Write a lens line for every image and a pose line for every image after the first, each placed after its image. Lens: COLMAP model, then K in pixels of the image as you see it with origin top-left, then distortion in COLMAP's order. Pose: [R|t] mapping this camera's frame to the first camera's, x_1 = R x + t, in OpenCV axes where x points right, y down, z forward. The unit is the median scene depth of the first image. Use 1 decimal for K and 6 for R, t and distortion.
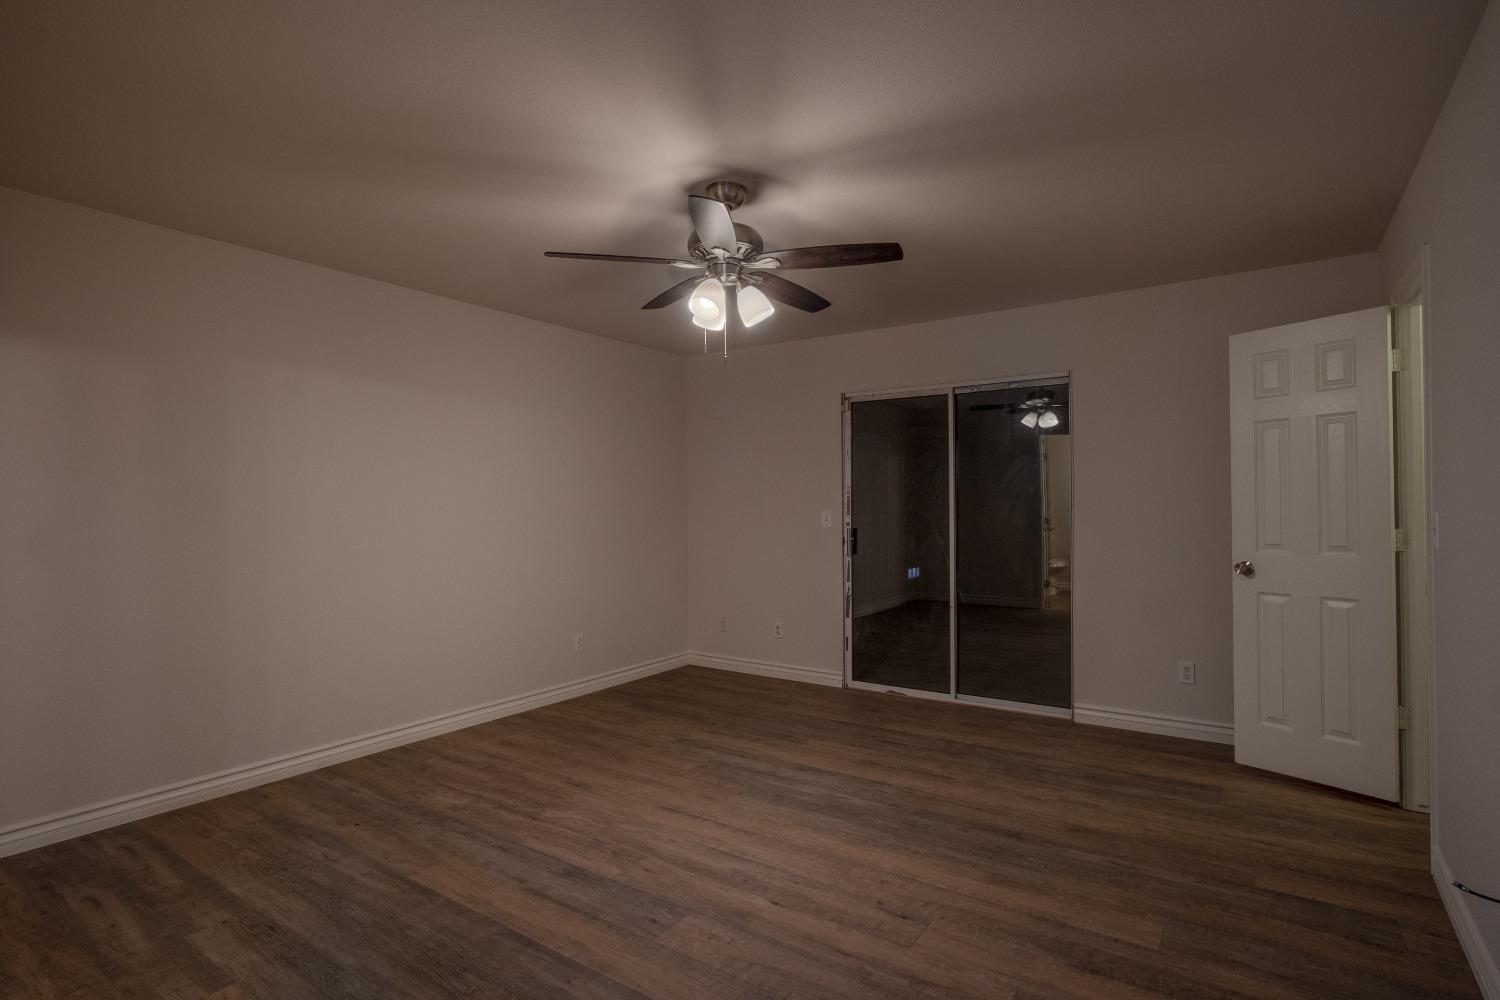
lens RADIAL K [[759.6, 0, 747.9], [0, 759.6, 499.2], [0, 0, 1]] dist [0.004310, 0.000967]
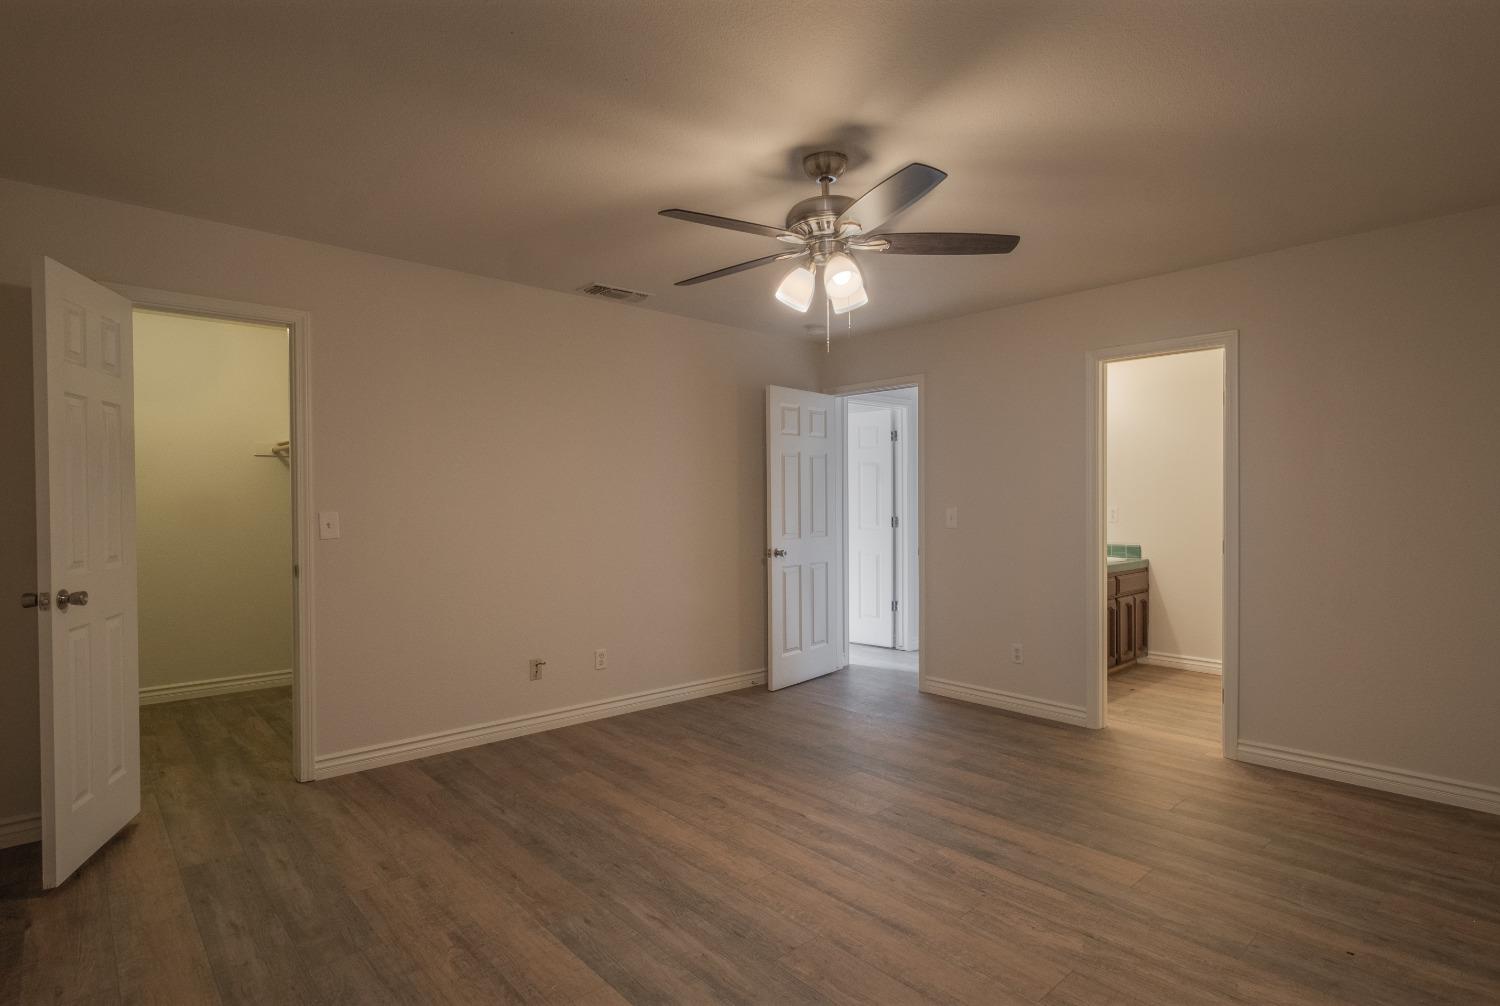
lens RADIAL K [[759.6, 0, 750.2], [0, 759.6, 505.5], [0, 0, 1]] dist [0.004310, 0.000967]
pose [[-0.973744, 0.005735, 0.227573, -0.146861], [0.005077, 0.999981, -0.003477, 0.015224], [-0.227589, -0.002231, -0.973755, 1.930937]]
